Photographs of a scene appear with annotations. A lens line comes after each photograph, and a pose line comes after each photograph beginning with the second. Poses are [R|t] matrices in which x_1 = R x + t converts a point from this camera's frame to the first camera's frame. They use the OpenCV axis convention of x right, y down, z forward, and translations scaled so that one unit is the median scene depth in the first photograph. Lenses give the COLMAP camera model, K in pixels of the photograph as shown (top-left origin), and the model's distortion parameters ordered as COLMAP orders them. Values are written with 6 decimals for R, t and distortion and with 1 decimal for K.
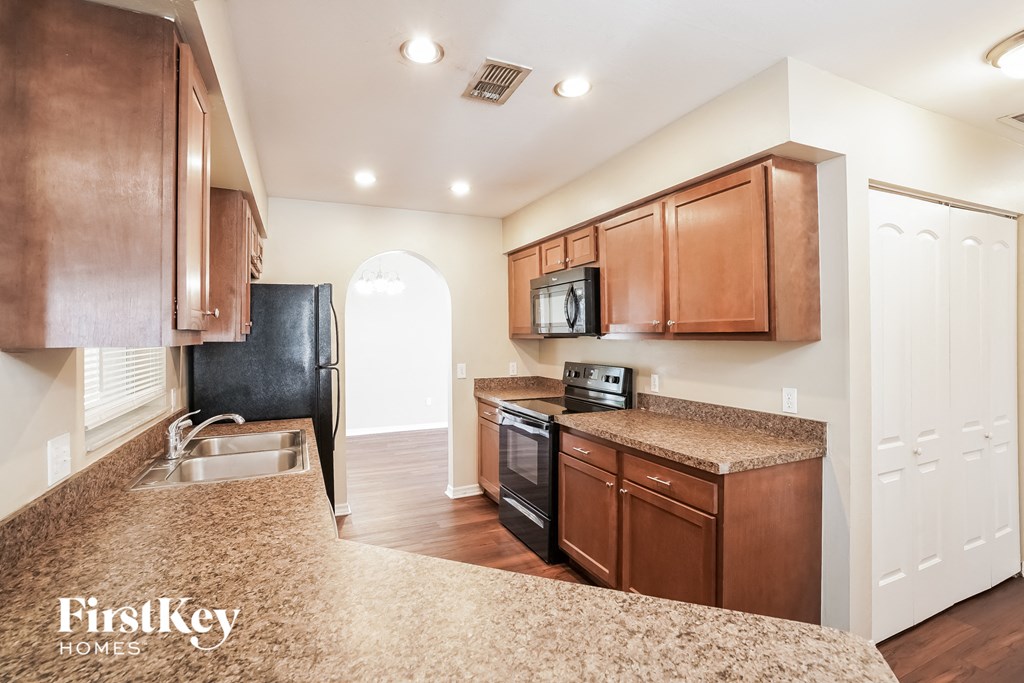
lens RADIAL K [[470.2, 0, 508.3], [0, 470.2, 336.1], [0, 0, 1]] dist [-0.034863, -0.000027]
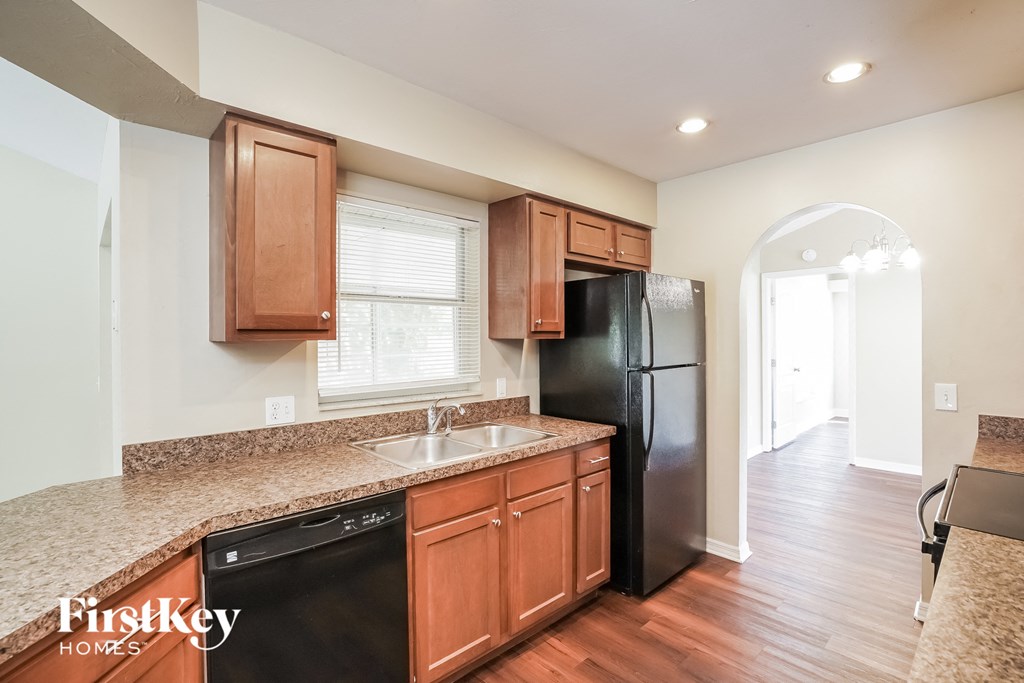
lens RADIAL K [[470.2, 0, 508.3], [0, 470.2, 336.1], [0, 0, 1]] dist [-0.034863, -0.000027]
pose [[0.302128, 0.003292, -0.953262, 0.749383], [0.004005, 0.999981, 0.004723, 0.002989], [0.953259, -0.005245, 0.302109, 1.152420]]
